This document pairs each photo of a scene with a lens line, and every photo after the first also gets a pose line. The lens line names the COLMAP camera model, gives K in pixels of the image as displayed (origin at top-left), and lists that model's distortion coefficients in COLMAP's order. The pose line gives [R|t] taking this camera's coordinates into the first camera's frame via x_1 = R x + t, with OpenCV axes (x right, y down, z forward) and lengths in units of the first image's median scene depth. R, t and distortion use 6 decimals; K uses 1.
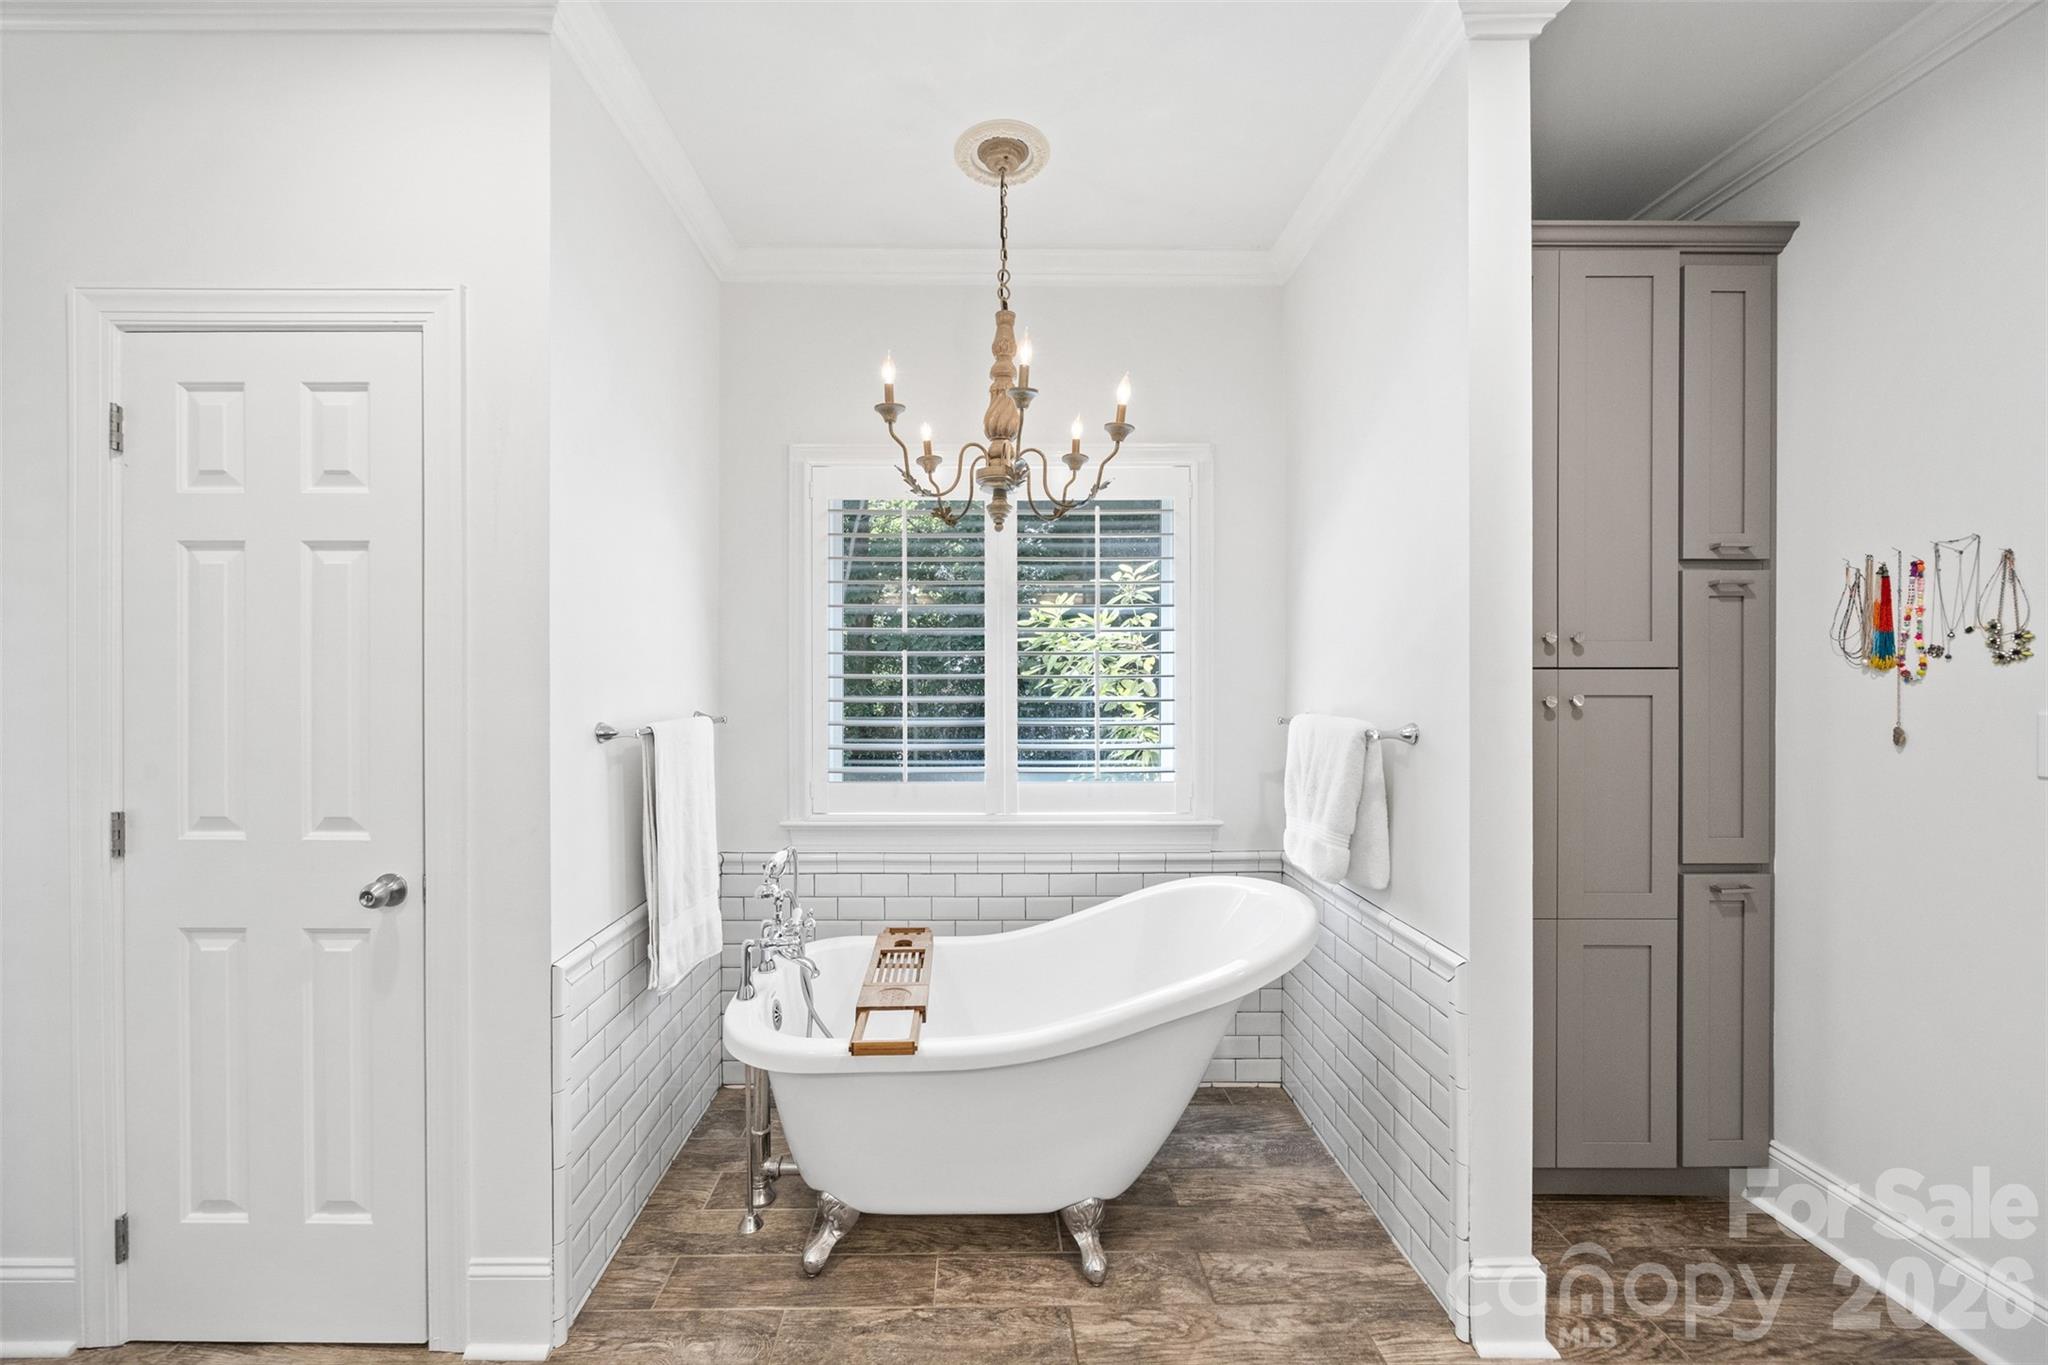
lens RADIAL K [[792.6, 0, 984.8], [0, 792.6, 678.6], [0, 0, 1]] dist [-0.001323, -0.000033]
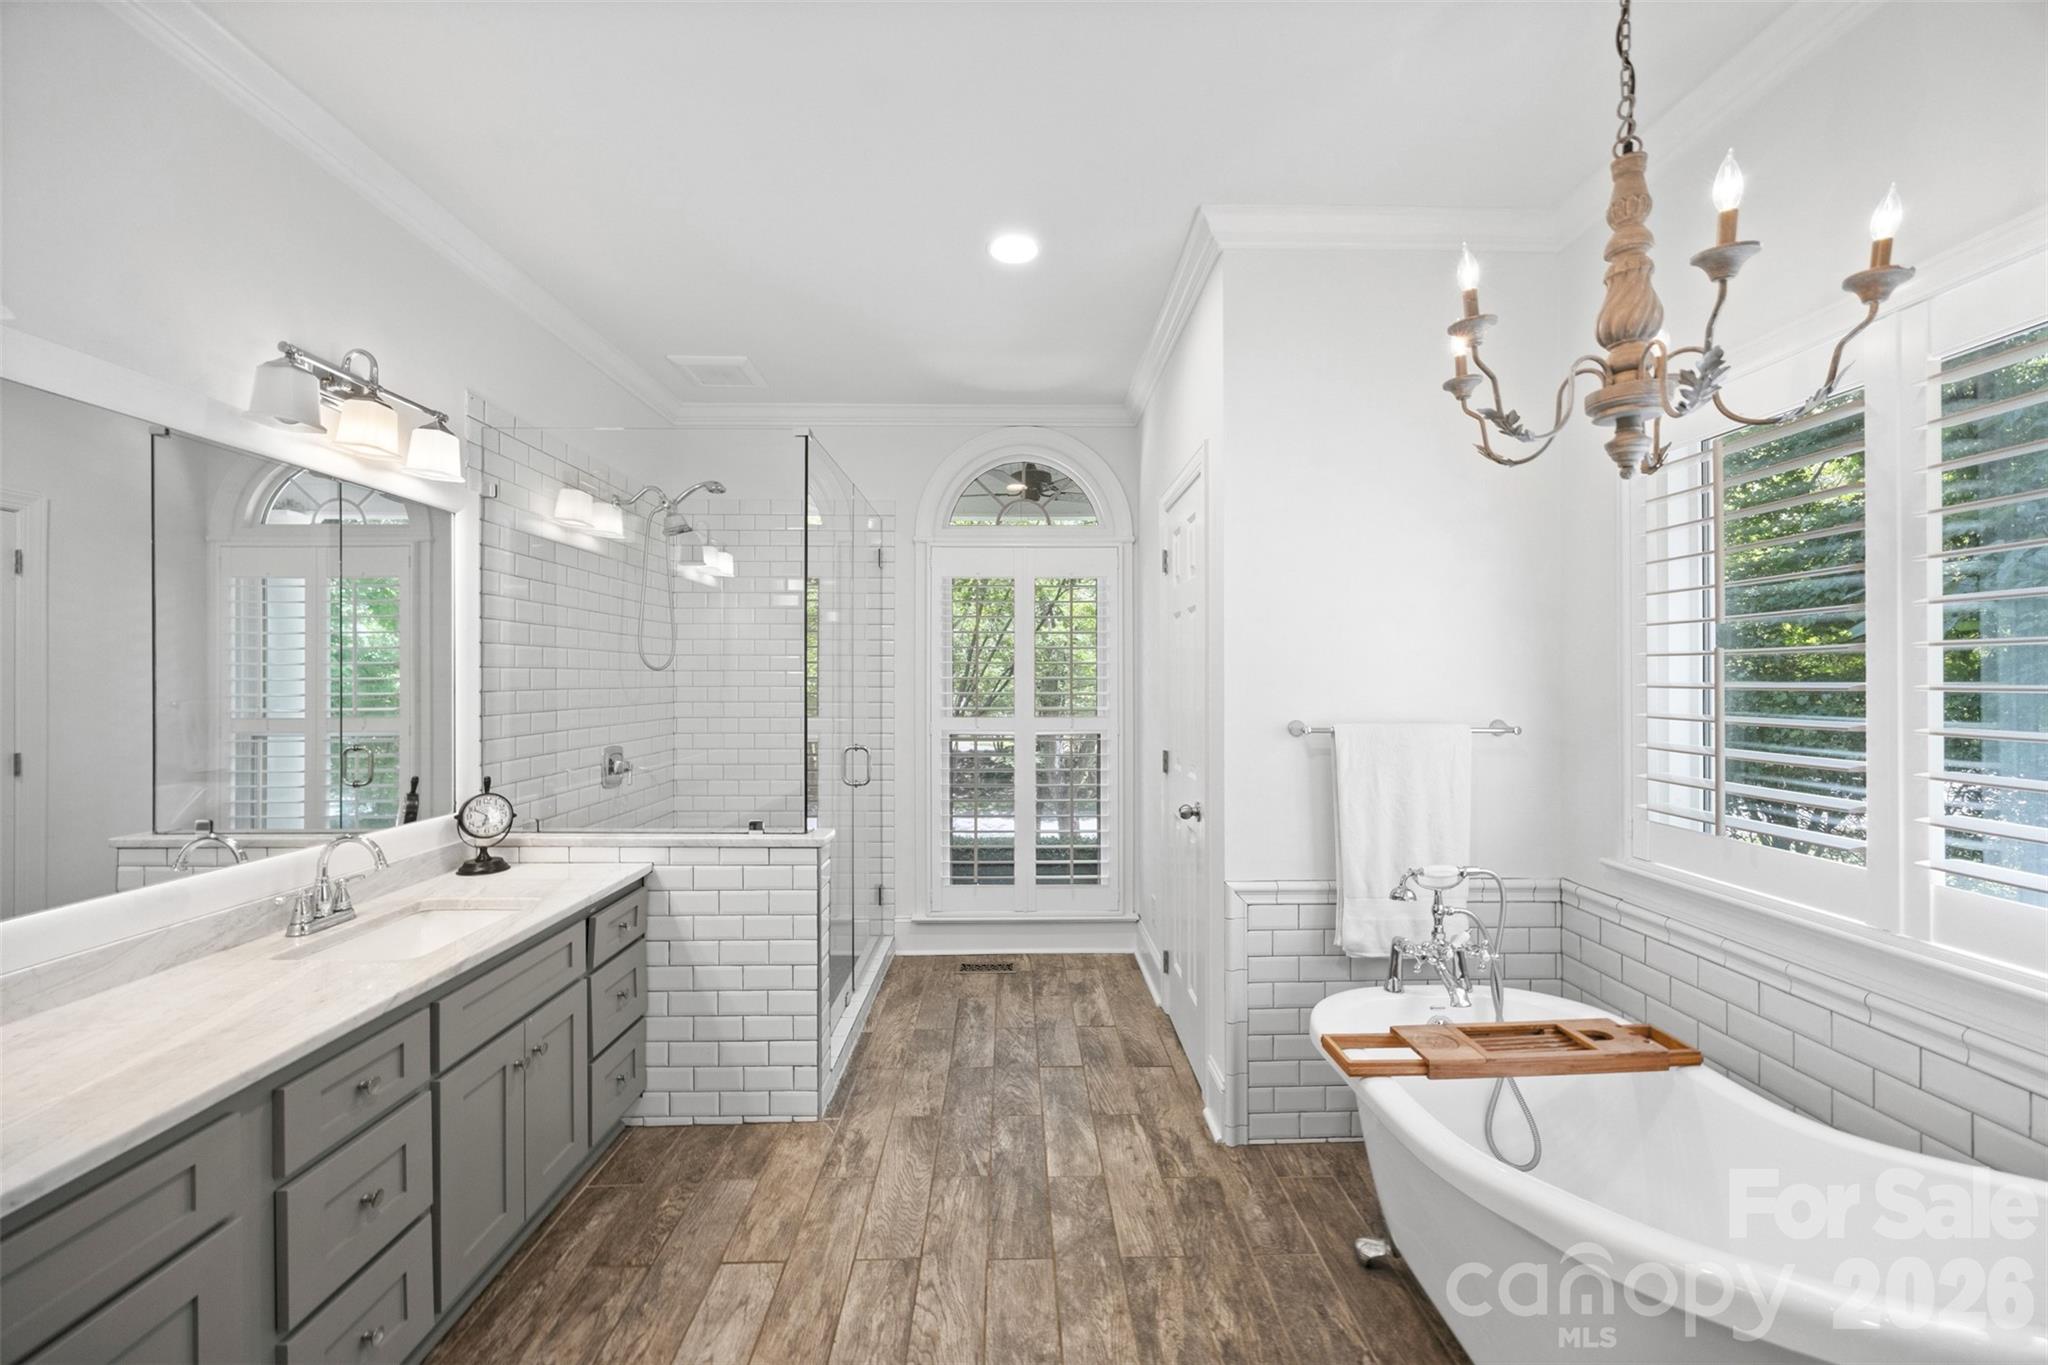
lens RADIAL K [[791.7, 0, 1038.3], [0, 791.7, 682.9], [0, 0, 1]] dist [-0.006112, -0.000263]
pose [[0.011211, 0.003360, -0.999932, 0.798649], [0.001731, 0.999993, 0.003379, -0.010918], [0.999936, -0.001769, 0.011205, 0.559434]]
